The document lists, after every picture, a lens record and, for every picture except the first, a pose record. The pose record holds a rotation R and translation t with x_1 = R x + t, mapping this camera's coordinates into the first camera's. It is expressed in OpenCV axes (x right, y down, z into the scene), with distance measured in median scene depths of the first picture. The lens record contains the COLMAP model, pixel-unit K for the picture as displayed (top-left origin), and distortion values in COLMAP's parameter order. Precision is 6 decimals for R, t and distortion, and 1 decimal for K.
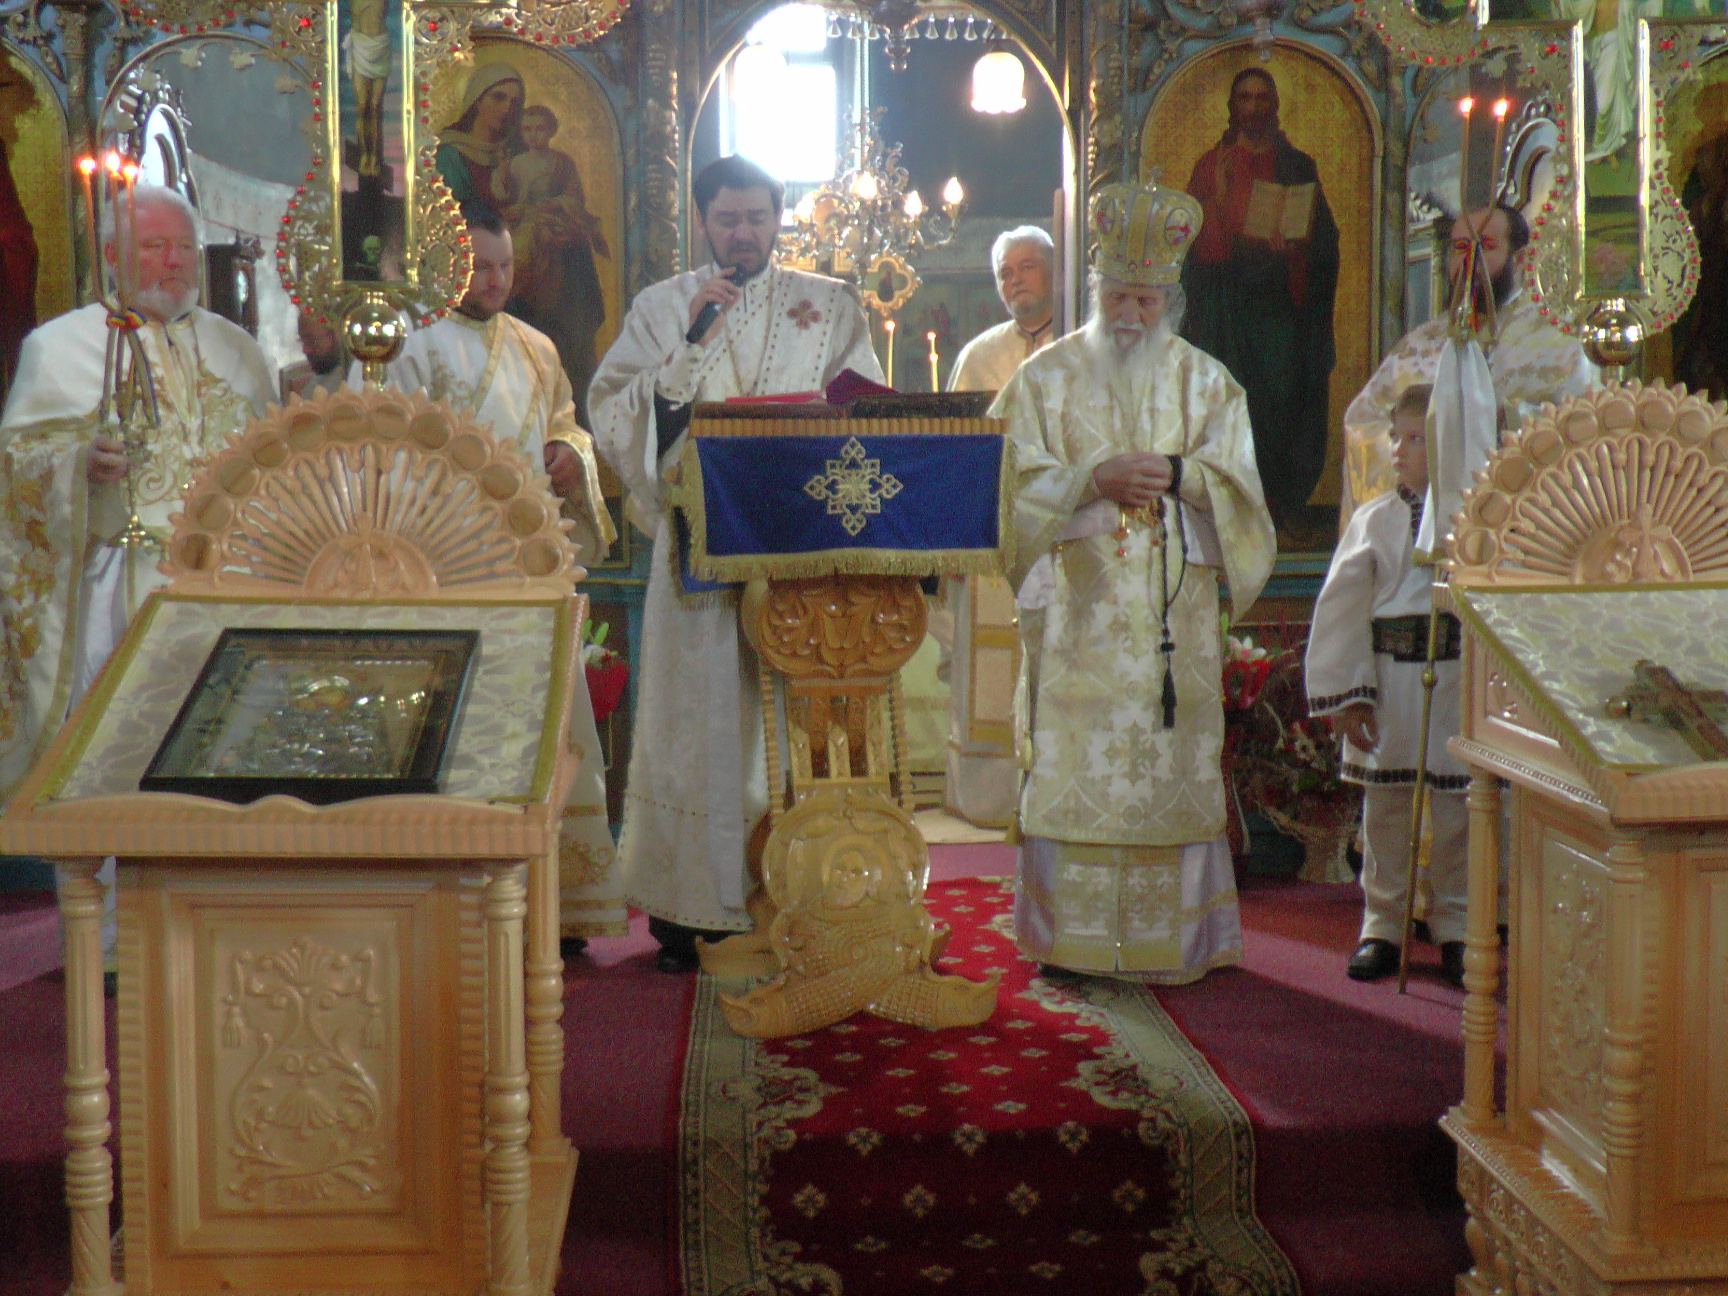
lens RADIAL K [[1887.2, 0, 877.4], [0, 1887.2, 629.7], [0, 0, 1]] dist [-0.011897, 0.000000]
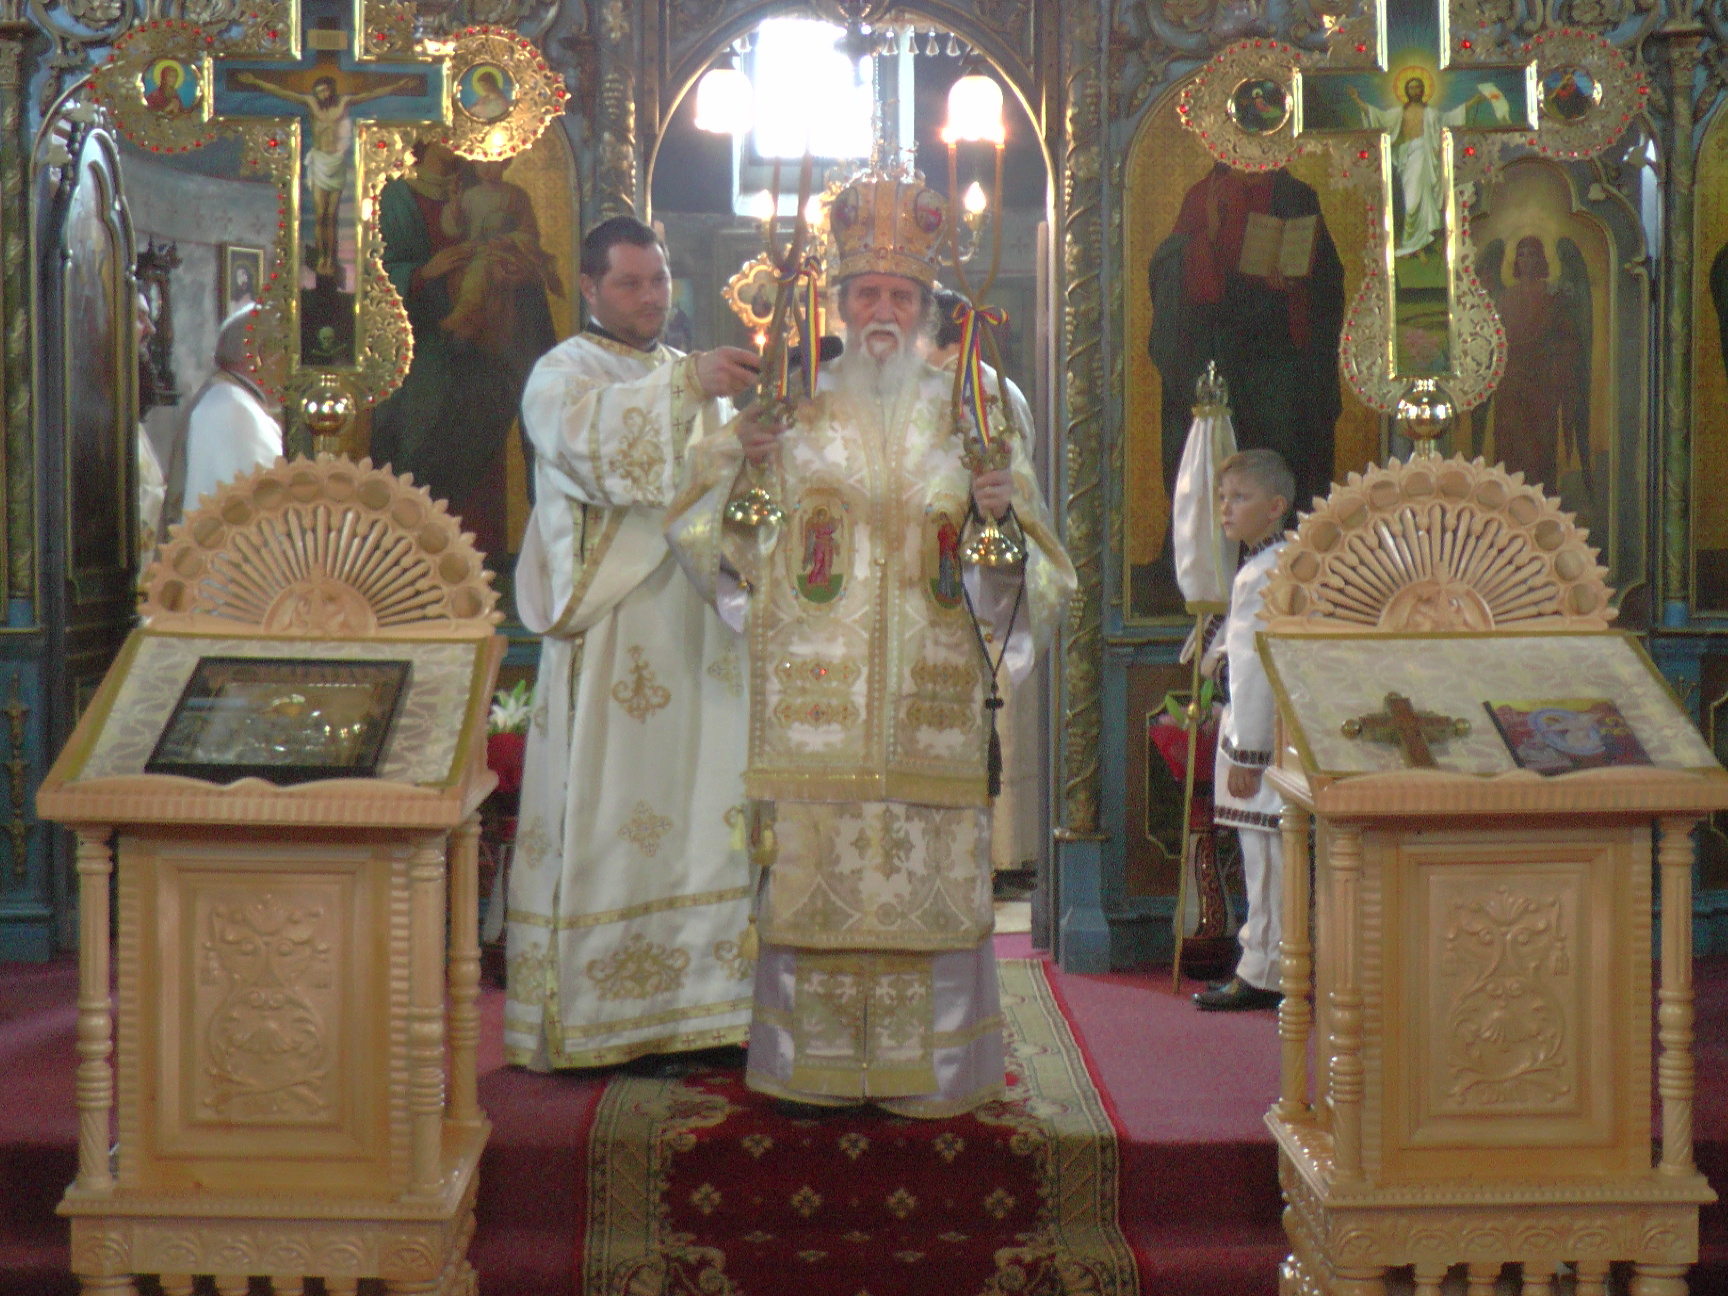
lens RADIAL K [[3156.2, 0, 861.7], [0, 3156.2, 664.0], [0, 0, 1]] dist [0.084927, 0.000000]
pose [[0.996888, 0.008612, -0.078361, 0.203424], [-0.011290, 0.999365, -0.033786, 0.058540], [0.078021, 0.034565, 0.996352, -0.861175]]
